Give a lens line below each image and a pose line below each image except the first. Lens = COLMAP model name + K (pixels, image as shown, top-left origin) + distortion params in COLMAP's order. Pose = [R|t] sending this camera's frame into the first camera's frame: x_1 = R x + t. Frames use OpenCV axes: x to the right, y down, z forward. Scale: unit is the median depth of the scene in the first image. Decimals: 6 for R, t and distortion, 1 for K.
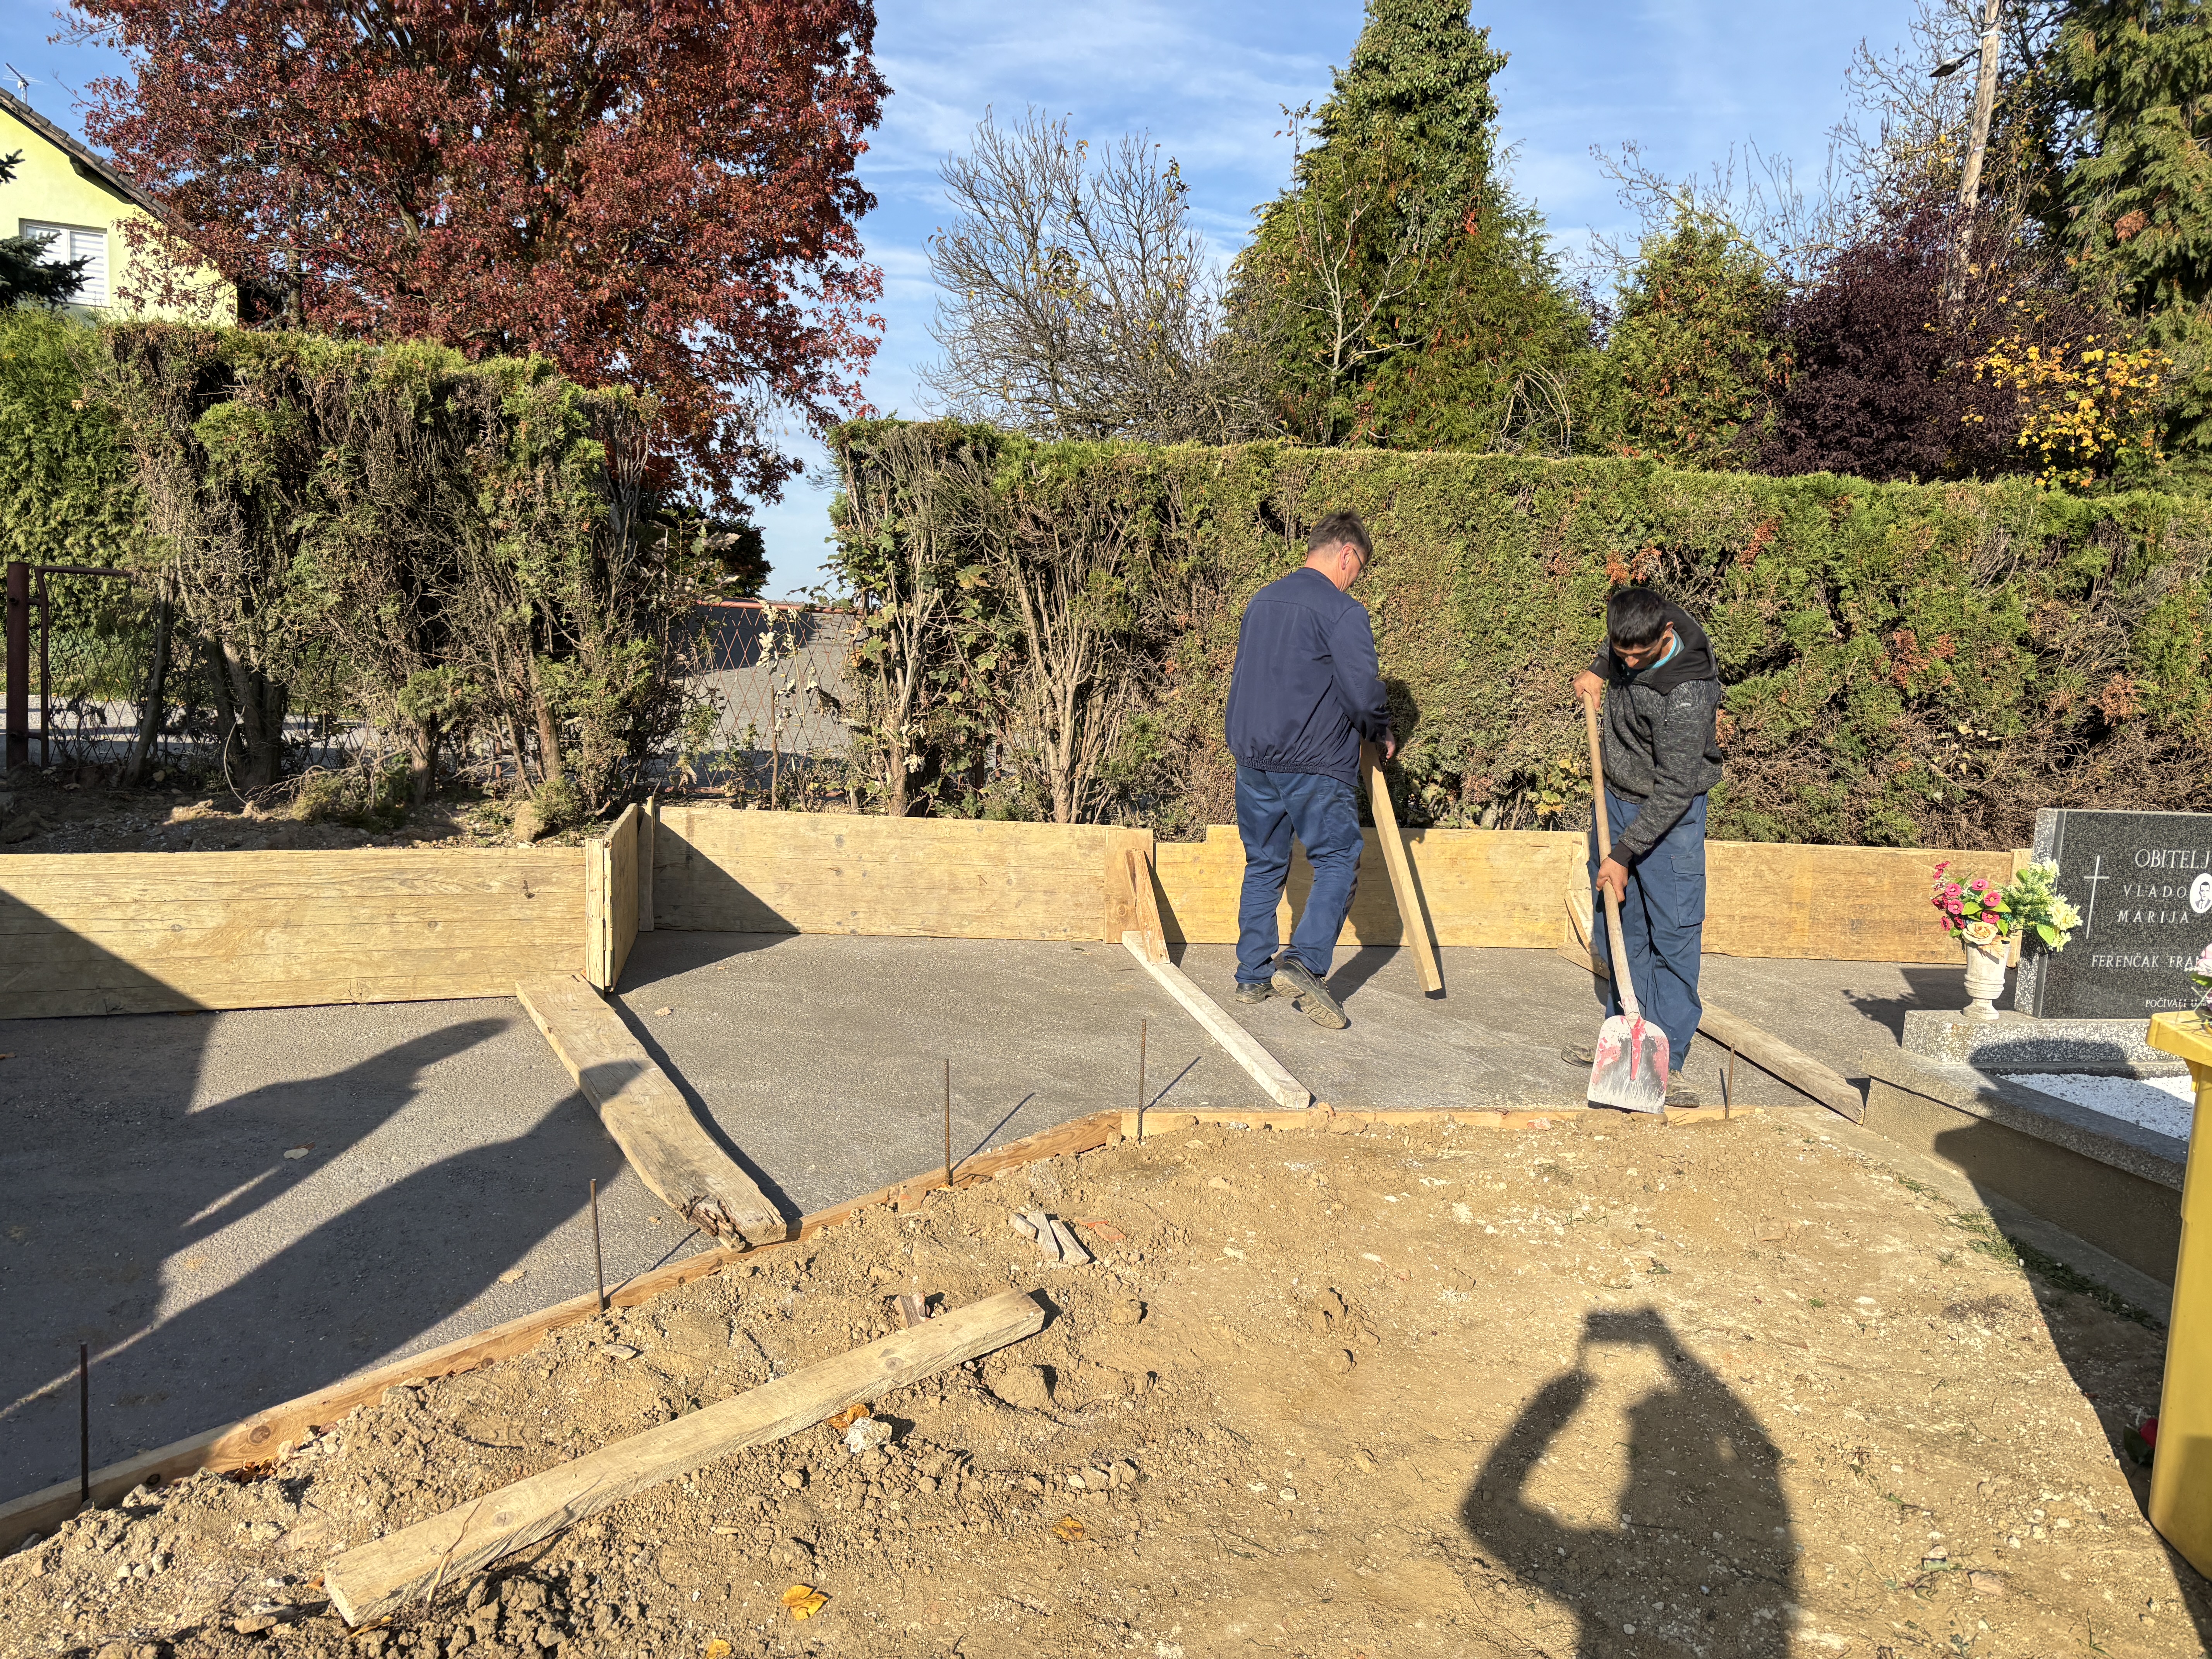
lens RADIAL K [[1727.5, 0, 1100.3], [0, 1727.5, 829.1], [0, 0, 1]] dist [0.054698, -0.048179]
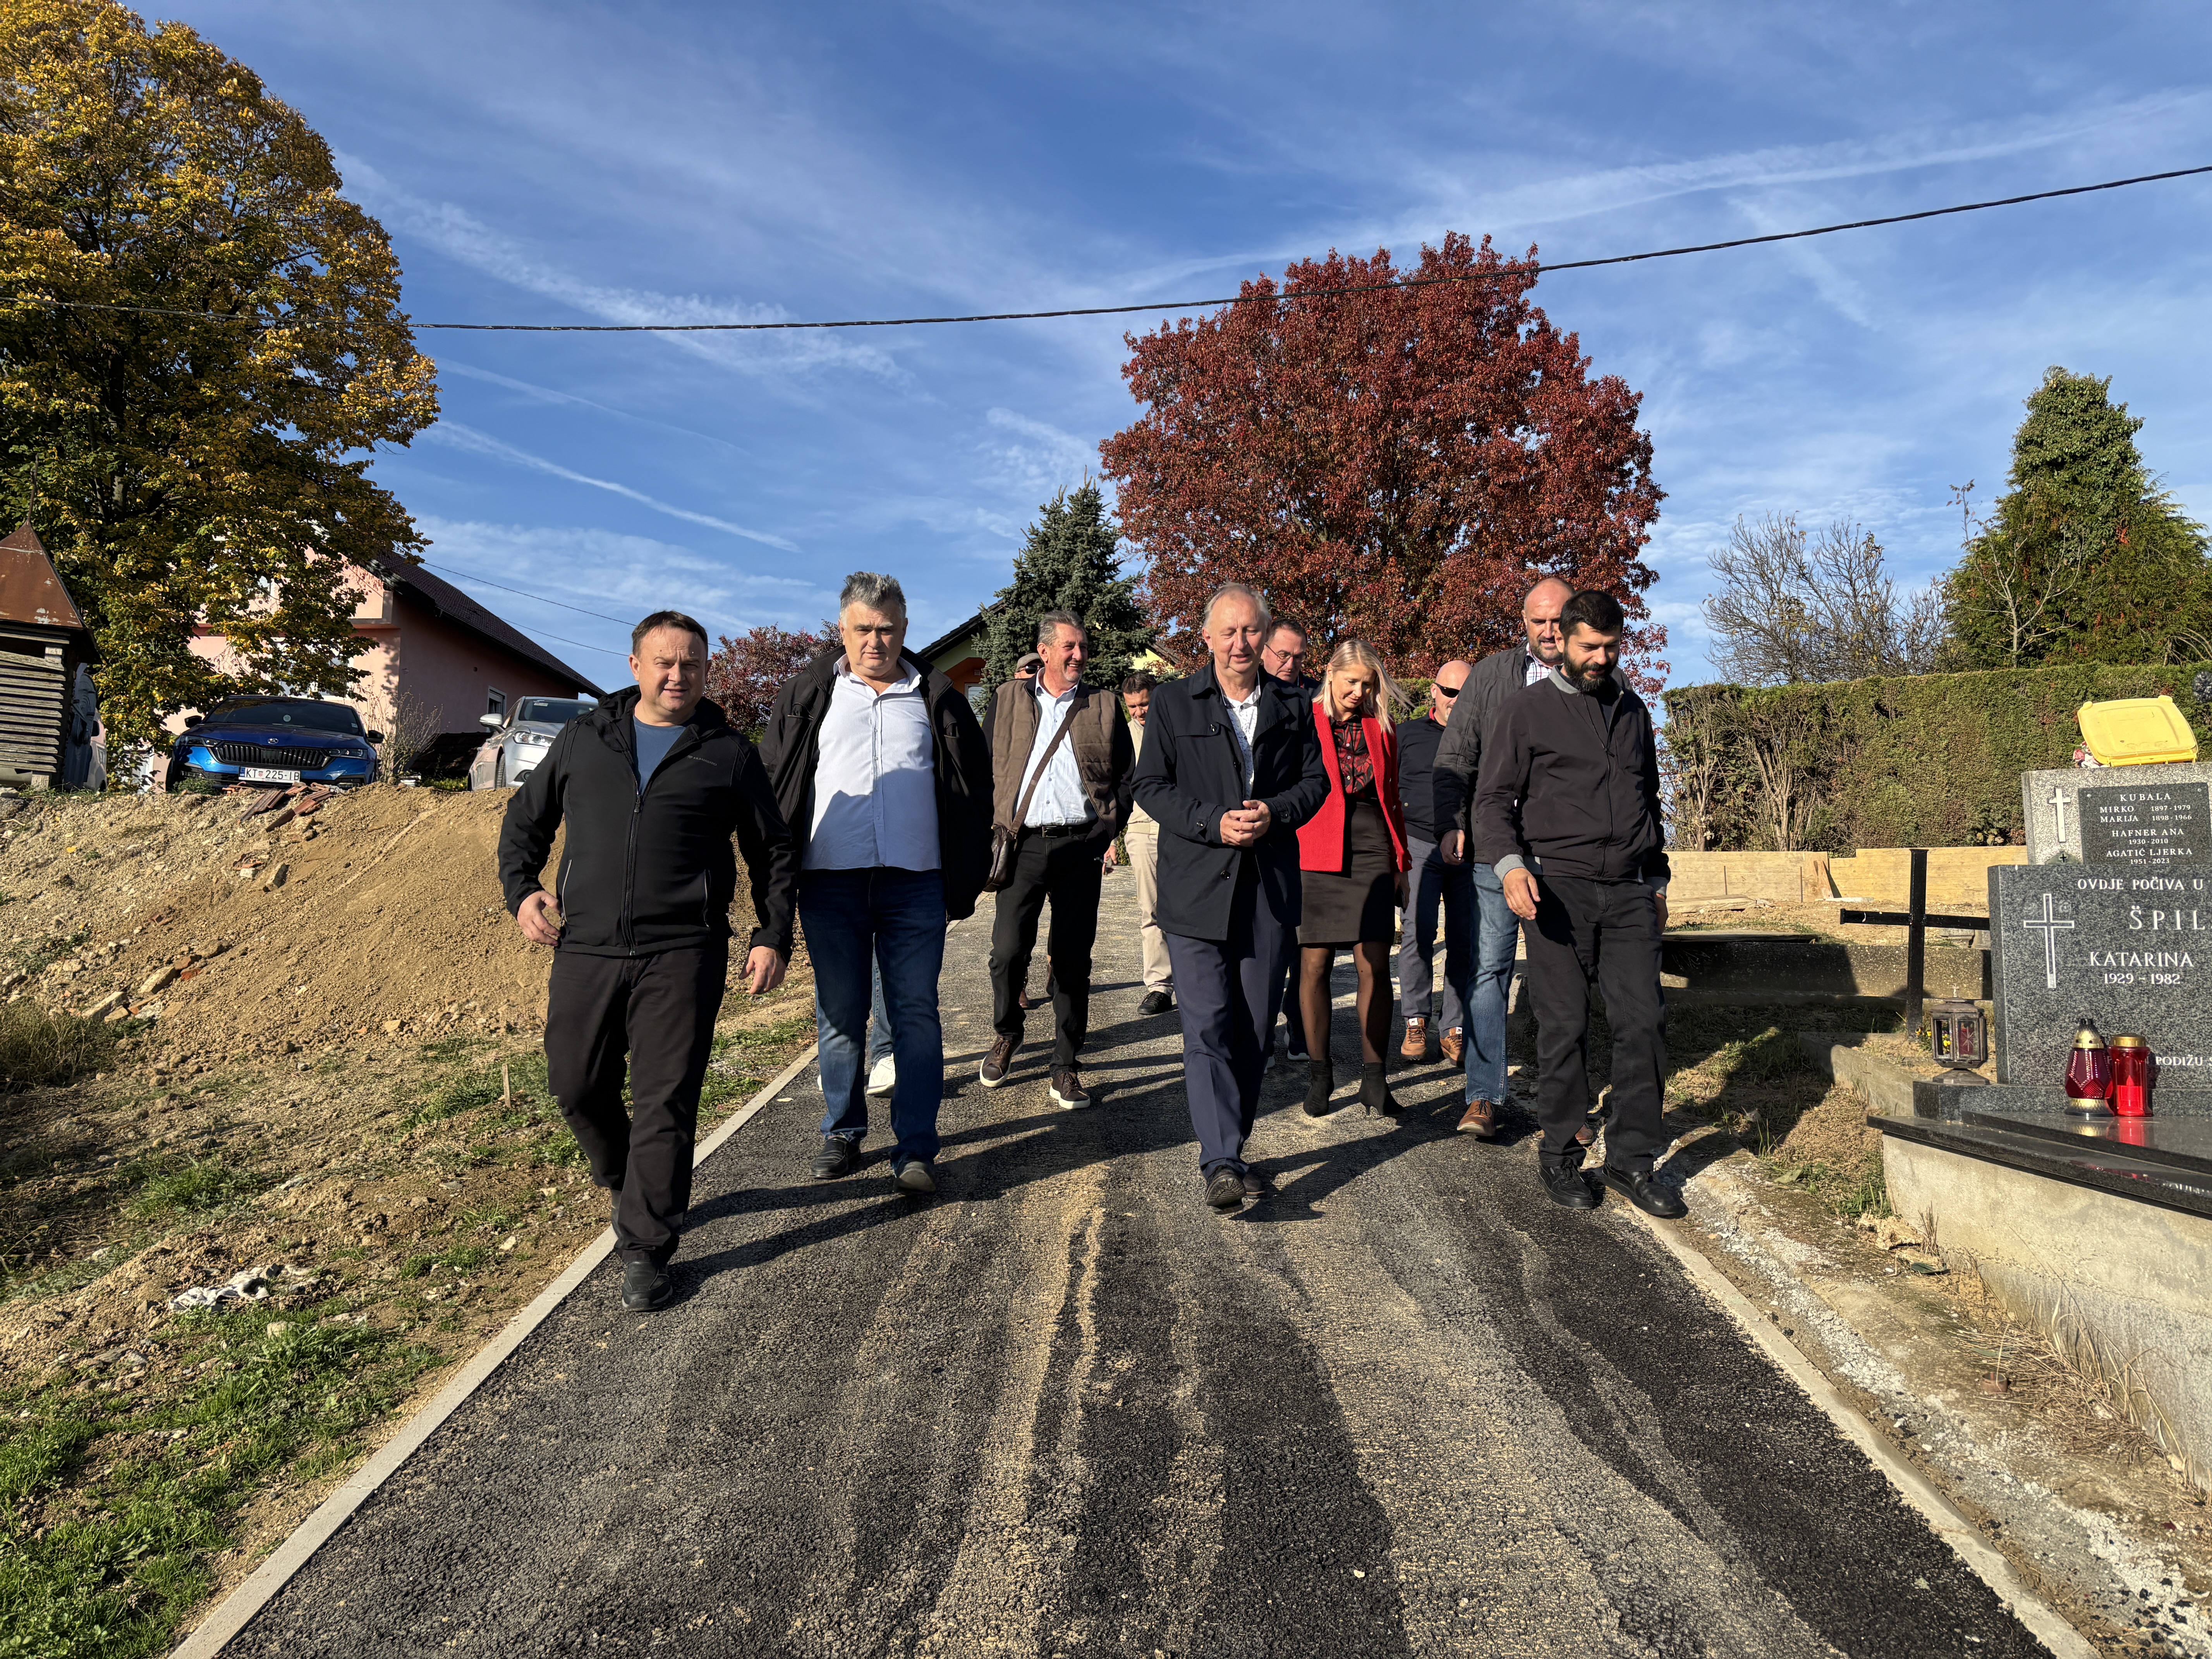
lens RADIAL K [[1672.1, 0, 1022.2], [0, 1672.1, 861.7], [0, 0, 1]] dist [-0.008352, -0.007786]
pose [[0.879836, -0.066155, -0.470650, 0.051628], [-0.023157, 0.983122, -0.181479, 0.170739], [0.474712, 0.170570, 0.863455, -0.528931]]
